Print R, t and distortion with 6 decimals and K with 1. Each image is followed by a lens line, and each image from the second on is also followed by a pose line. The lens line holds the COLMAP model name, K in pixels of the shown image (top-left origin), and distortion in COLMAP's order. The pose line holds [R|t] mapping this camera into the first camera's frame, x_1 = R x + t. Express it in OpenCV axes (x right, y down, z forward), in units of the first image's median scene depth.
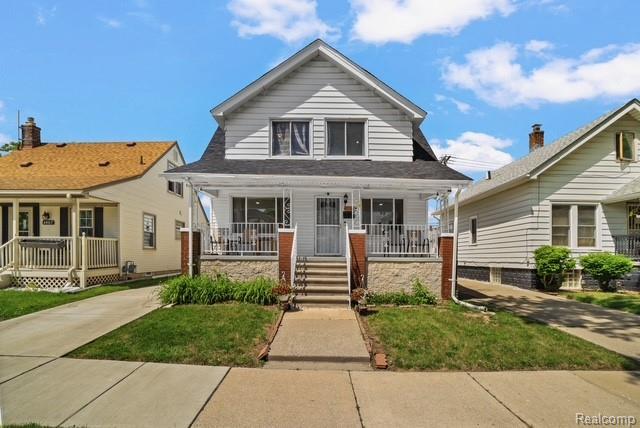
lens RADIAL K [[294.2, 0, 307.8], [0, 294.2, 251.8], [0, 0, 1]] dist [-0.030820, 0.003400]
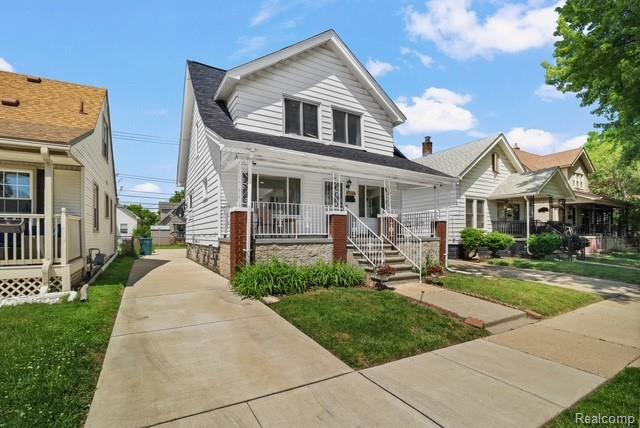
lens RADIAL K [[294.2, 0, 306.5], [0, 294.2, 228.4], [0, 0, 1]] dist [-0.030820, 0.003400]
pose [[0.874819, -0.000291, 0.484450, -0.527420], [0.005586, 0.999939, -0.009486, -0.008907], [-0.484418, 0.011005, 0.874768, 0.133804]]
